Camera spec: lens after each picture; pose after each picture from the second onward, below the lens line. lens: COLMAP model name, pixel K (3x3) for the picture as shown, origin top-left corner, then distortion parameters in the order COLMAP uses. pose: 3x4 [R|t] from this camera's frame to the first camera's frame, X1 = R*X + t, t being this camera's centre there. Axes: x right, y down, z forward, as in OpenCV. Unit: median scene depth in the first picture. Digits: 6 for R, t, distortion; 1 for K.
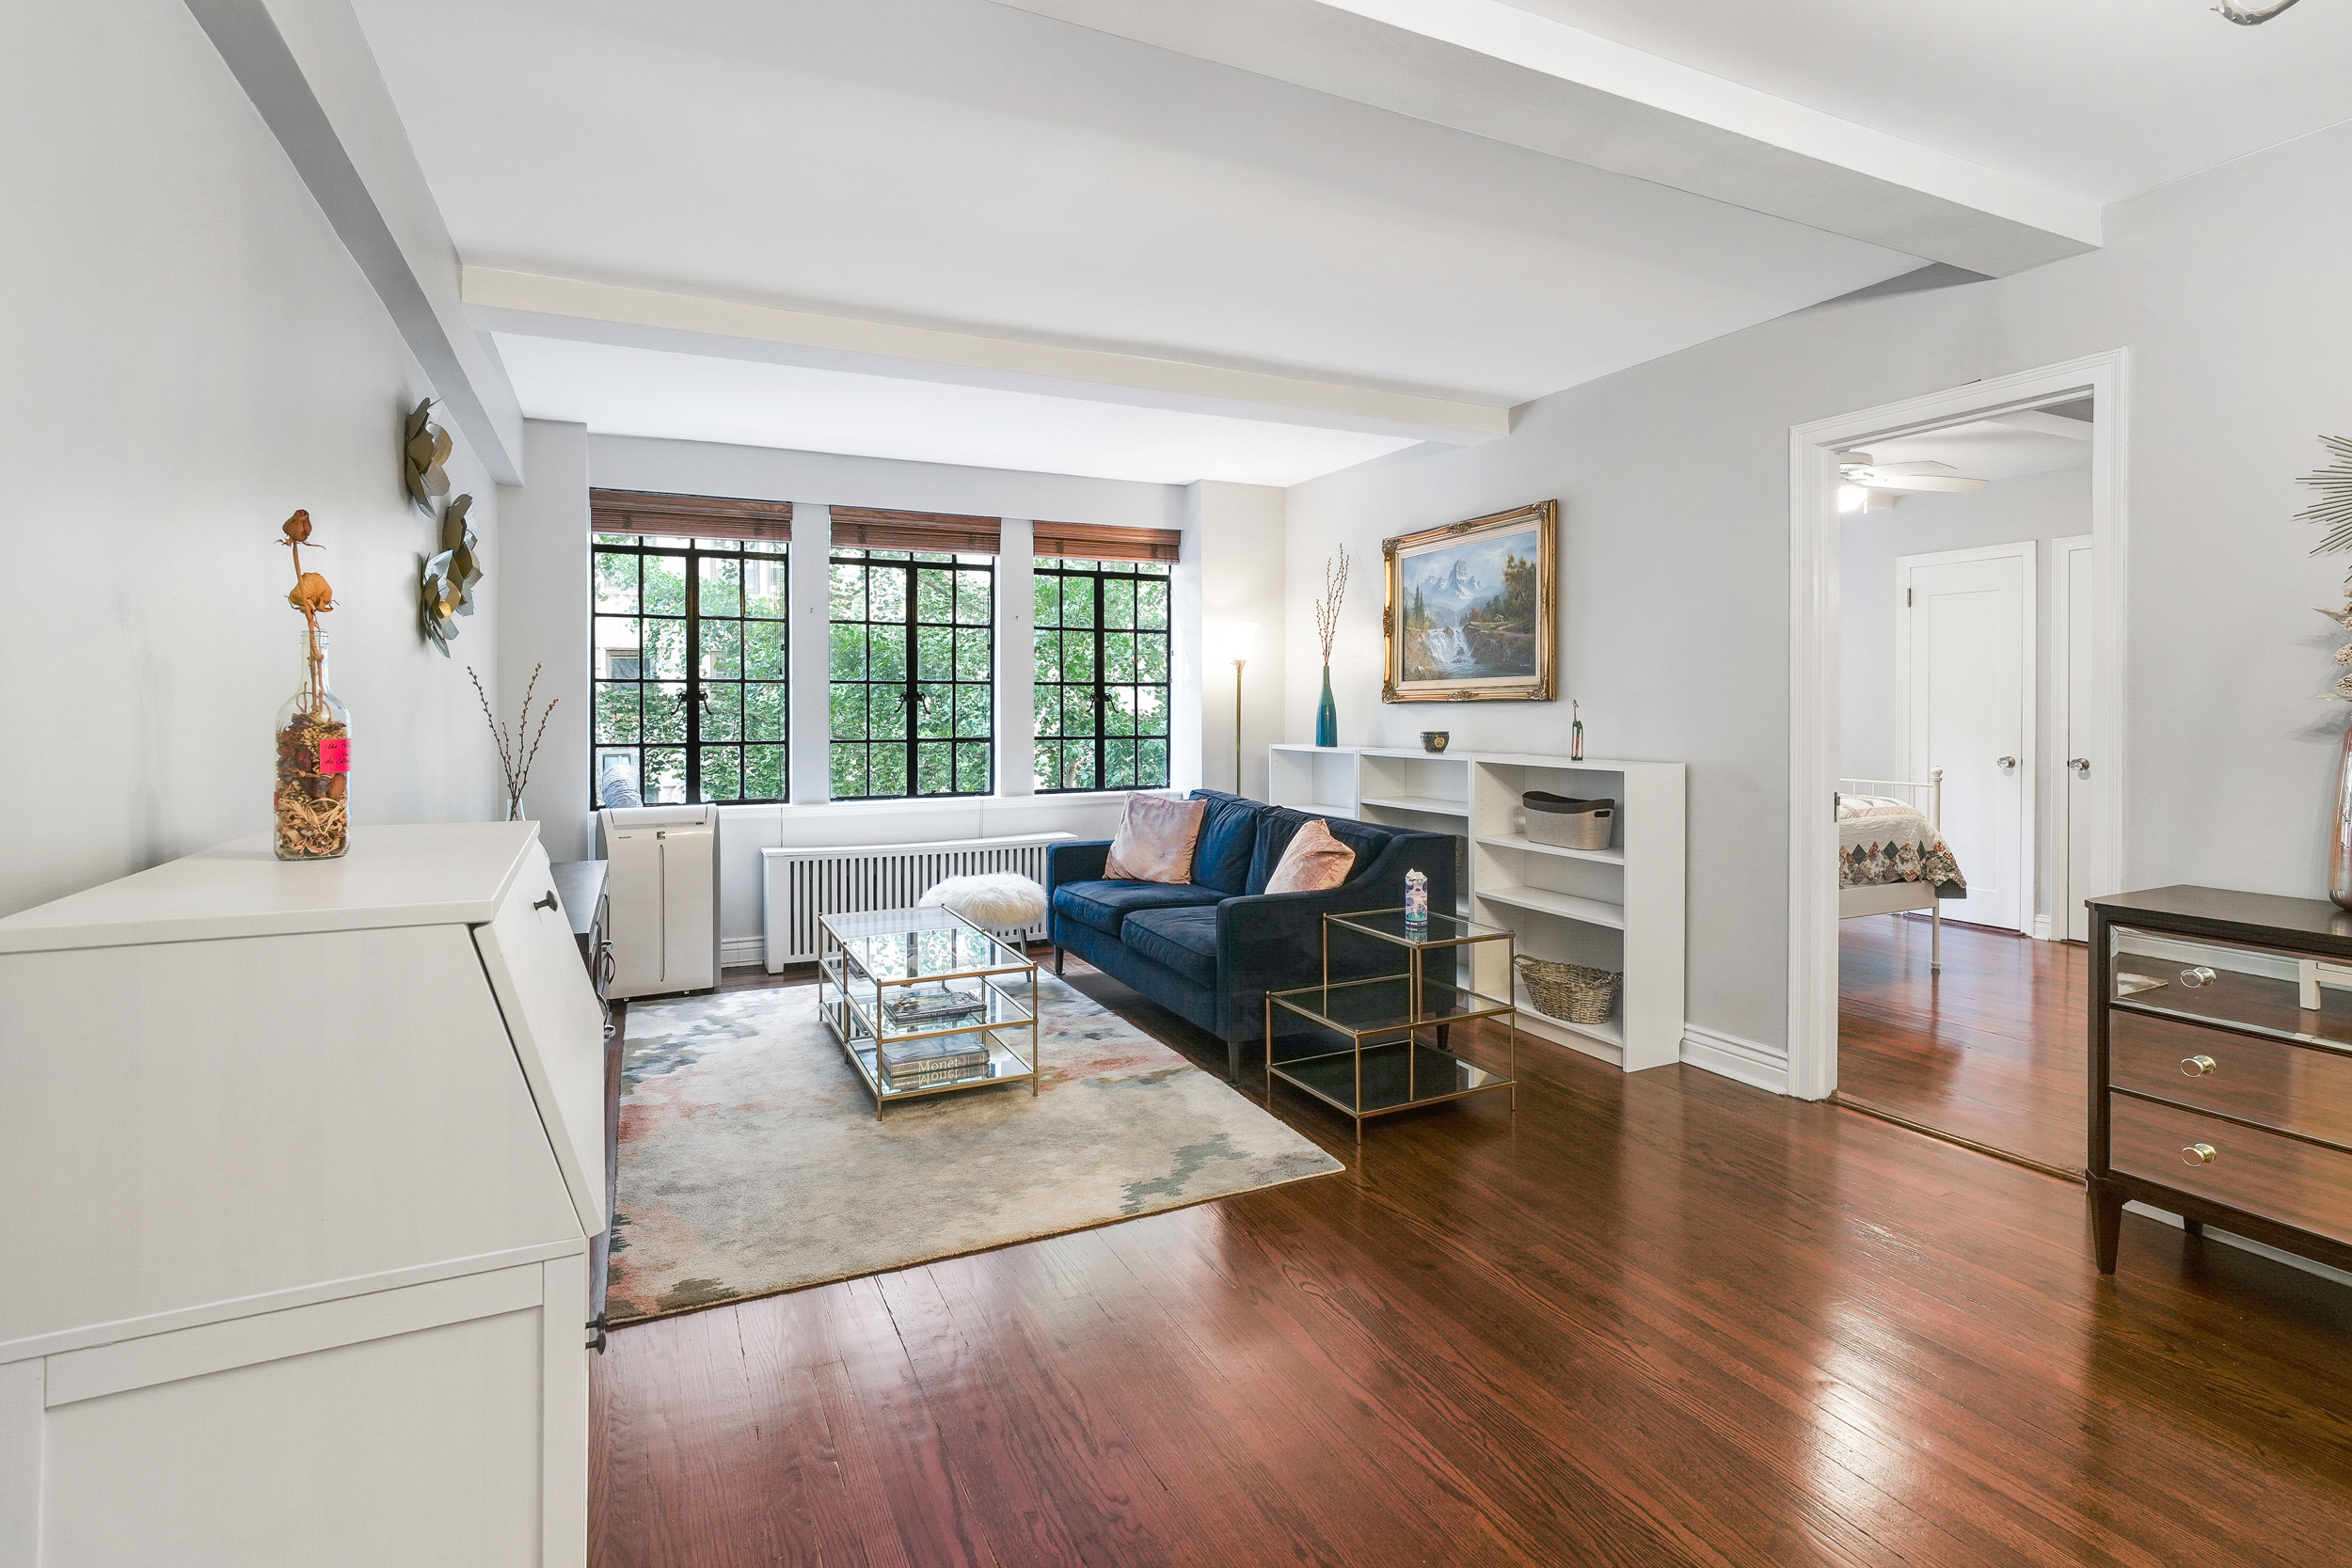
lens RADIAL K [[1119.2, 0, 1175.7], [0, 1119.2, 716.9], [0, 0, 1]] dist [-0.000246, -0.000430]
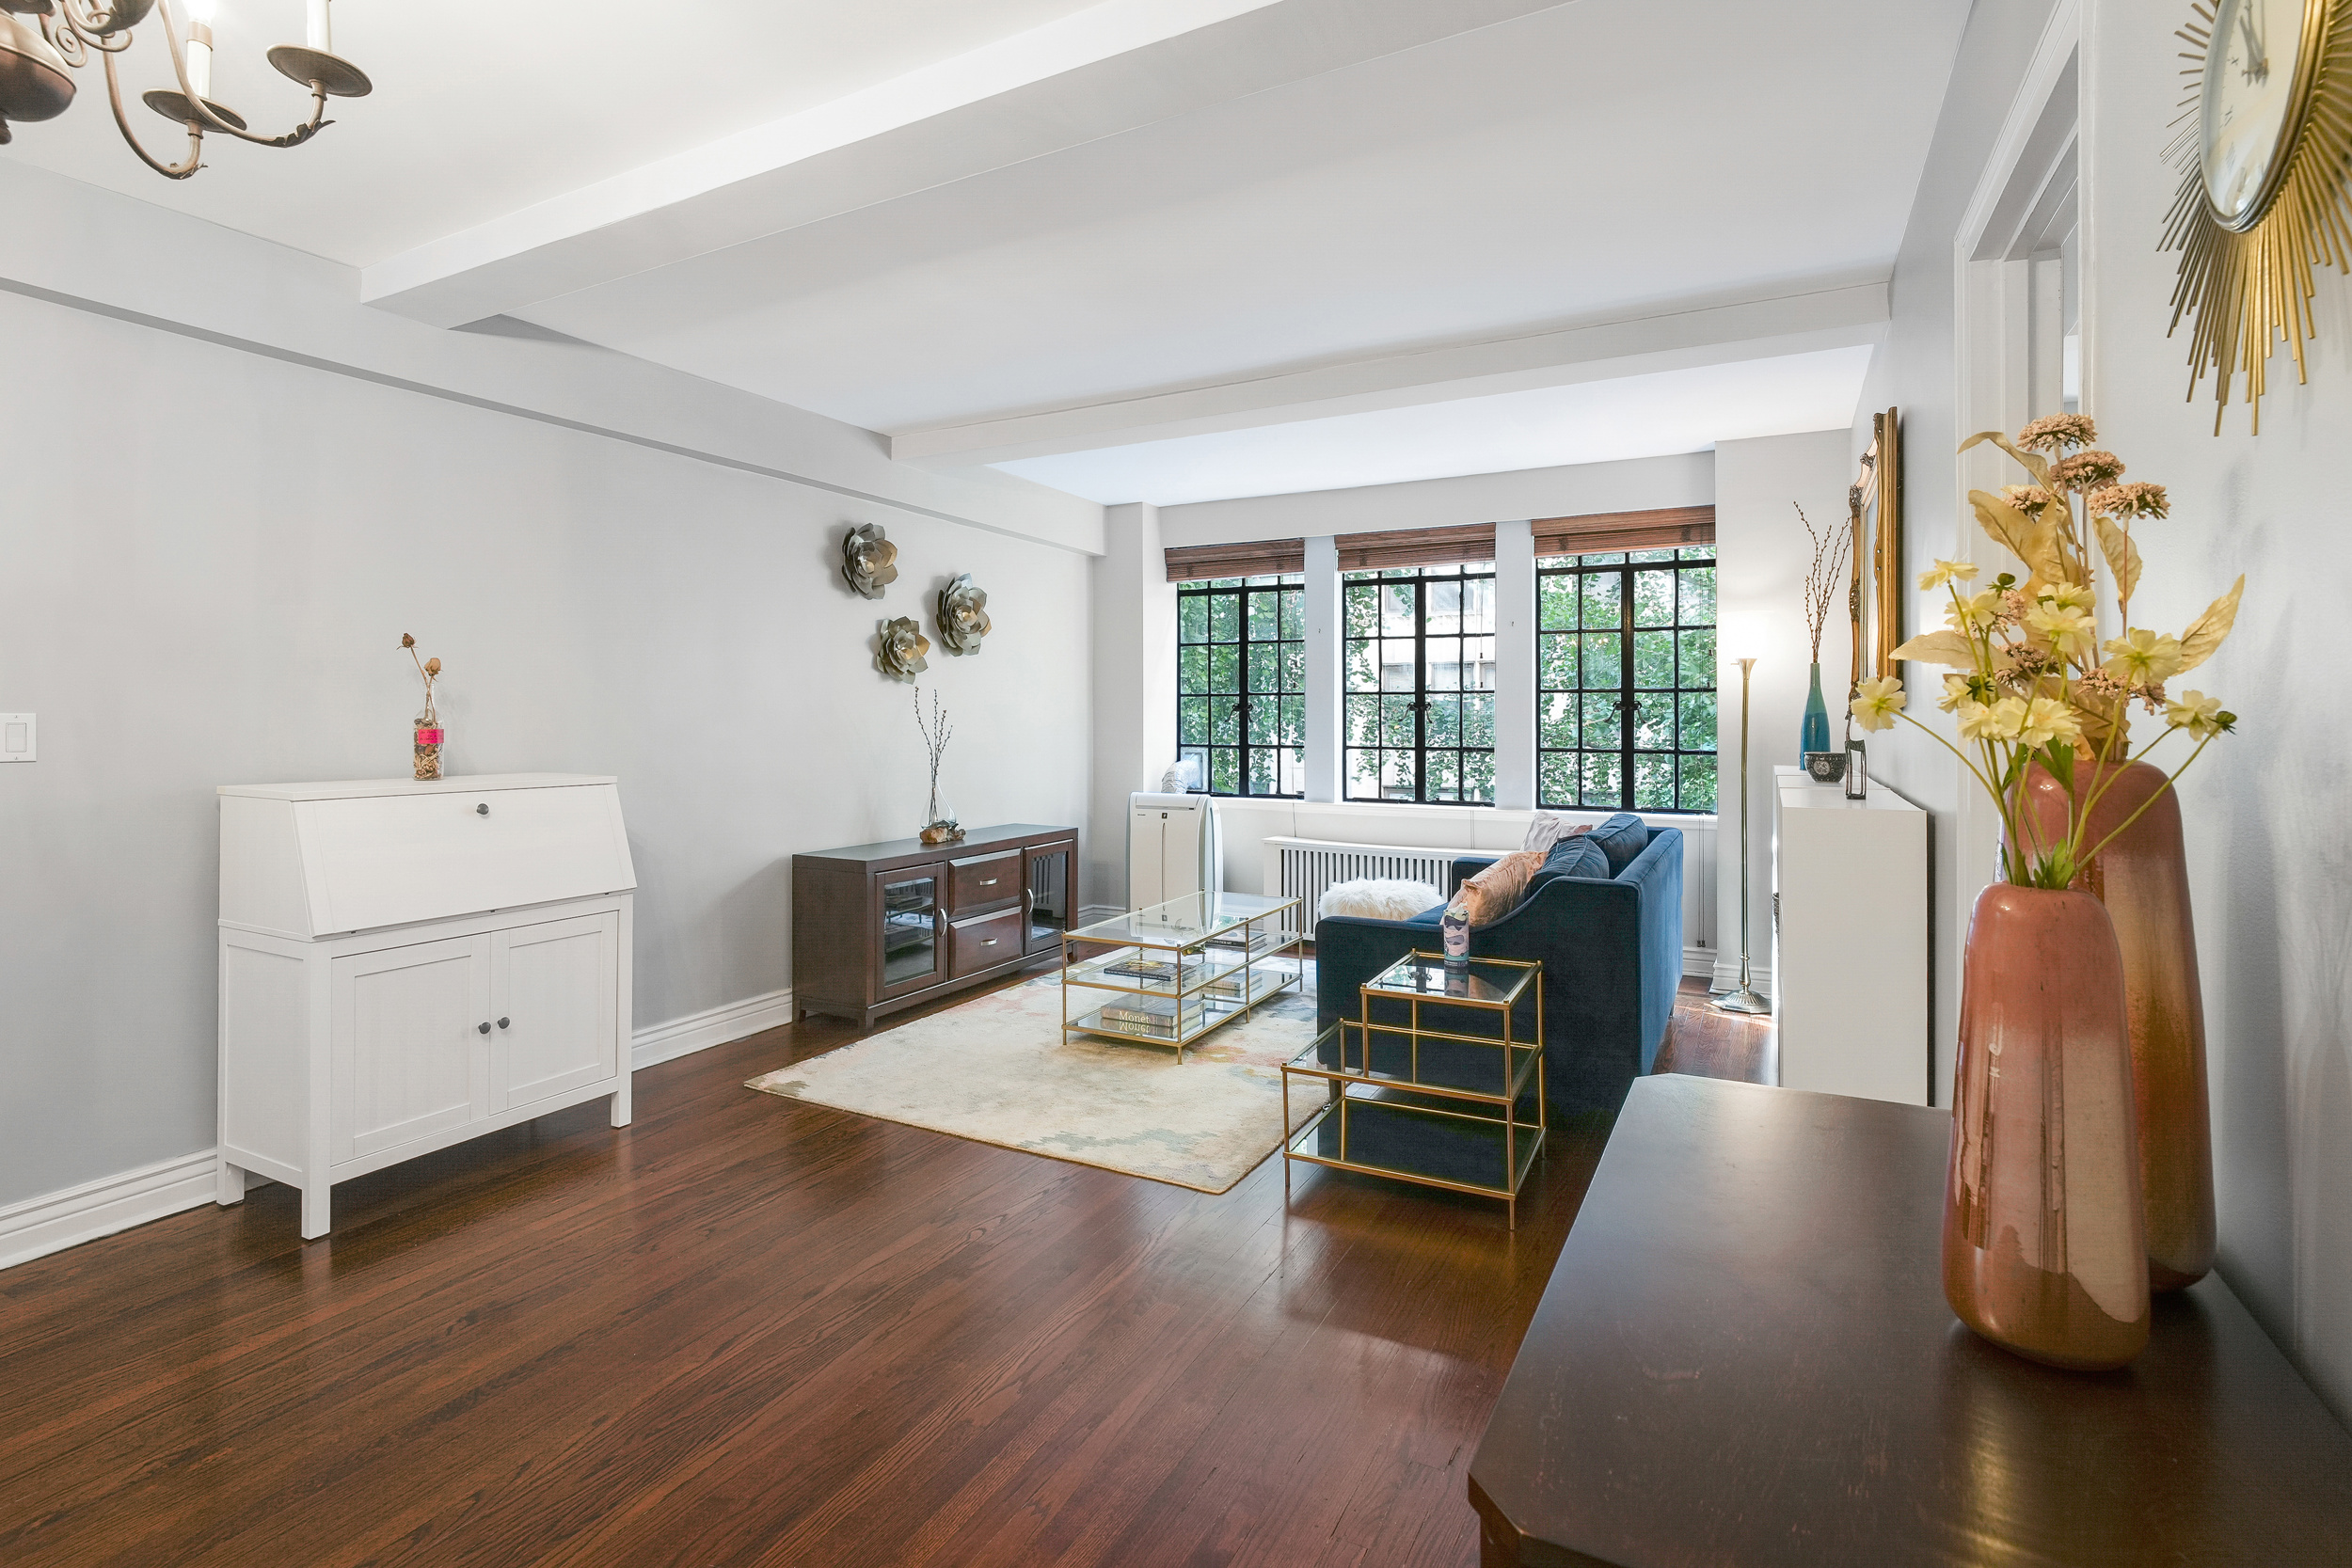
lens RADIAL K [[1108.1, 0, 1177.0], [0, 1108.1, 721.6], [0, 0, 1]] dist [-0.023020, -0.000100]
pose [[0.599389, 0.004037, -0.800448, 0.490020], [-0.007874, 0.999969, -0.000853, -0.001183], [0.800419, 0.006814, 0.599402, 0.216992]]
